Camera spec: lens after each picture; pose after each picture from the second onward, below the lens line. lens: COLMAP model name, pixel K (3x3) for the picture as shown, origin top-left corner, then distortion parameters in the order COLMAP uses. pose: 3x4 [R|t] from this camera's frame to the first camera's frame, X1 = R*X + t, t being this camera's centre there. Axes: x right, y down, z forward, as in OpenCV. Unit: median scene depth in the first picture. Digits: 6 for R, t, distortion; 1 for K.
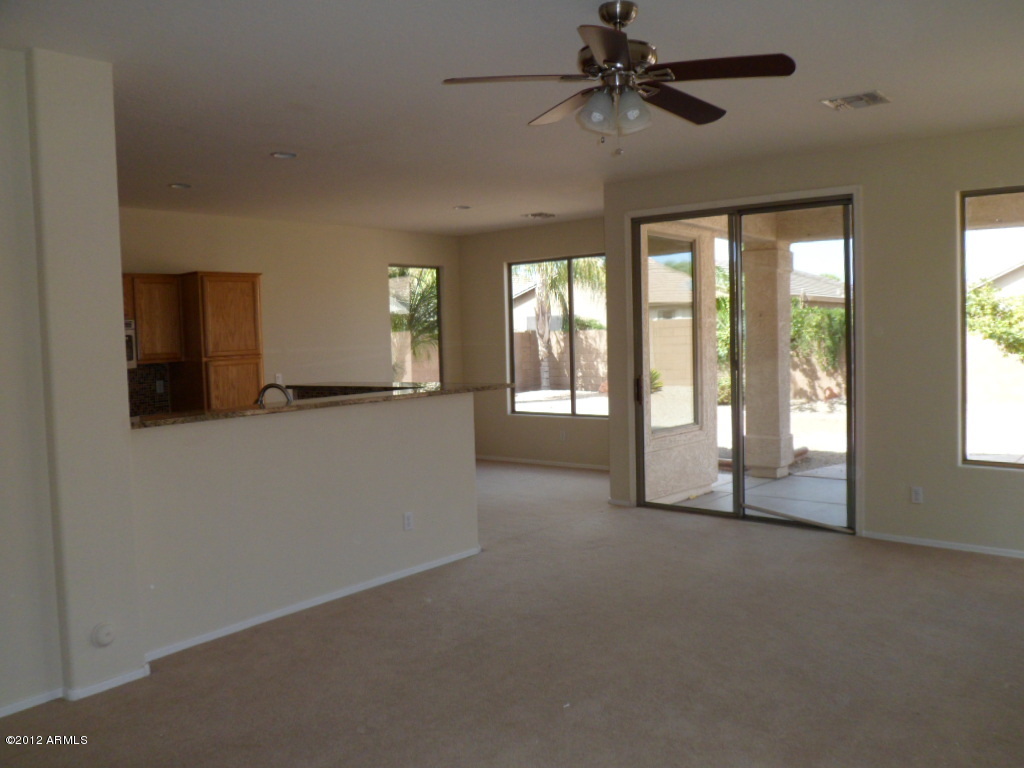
lens RADIAL K [[846.7, 0, 513.0], [0, 846.7, 375.1], [0, 0, 1]] dist [-0.069630, 0.030534]
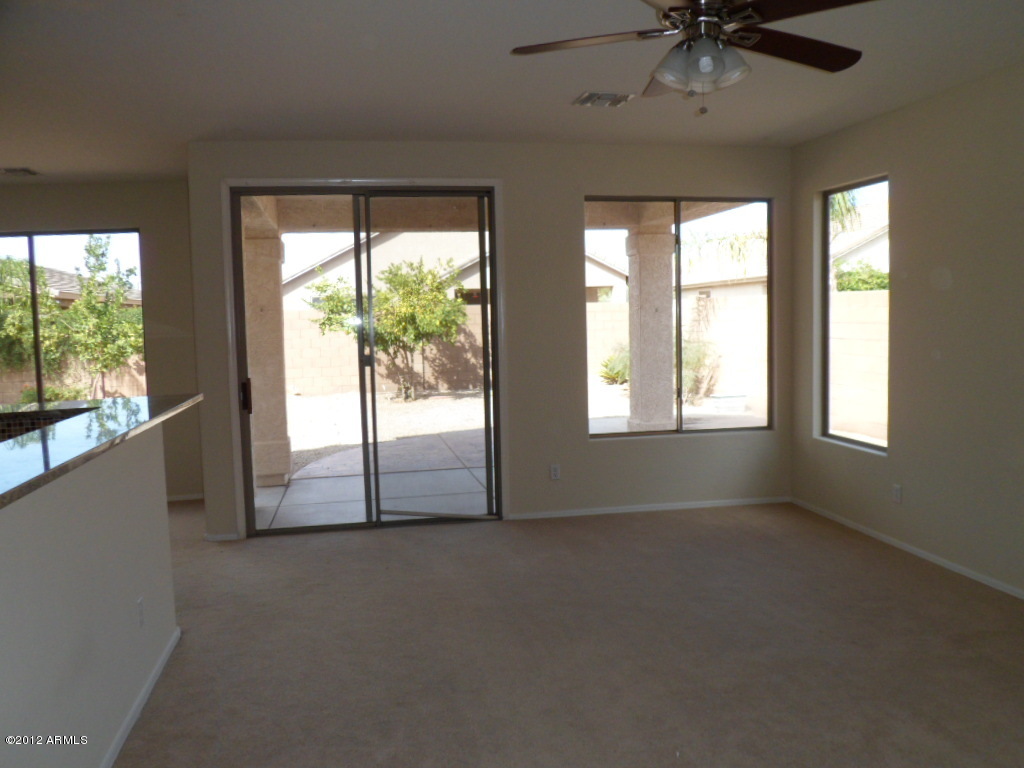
lens RADIAL K [[846.7, 0, 511.3], [0, 846.7, 384.5], [0, 0, 1]] dist [-0.069630, 0.030534]
pose [[0.630637, -0.062374, 0.773567, -0.459973], [0.055641, 0.997834, 0.035097, -0.013482], [-0.774080, 0.020909, 0.632742, 0.397969]]
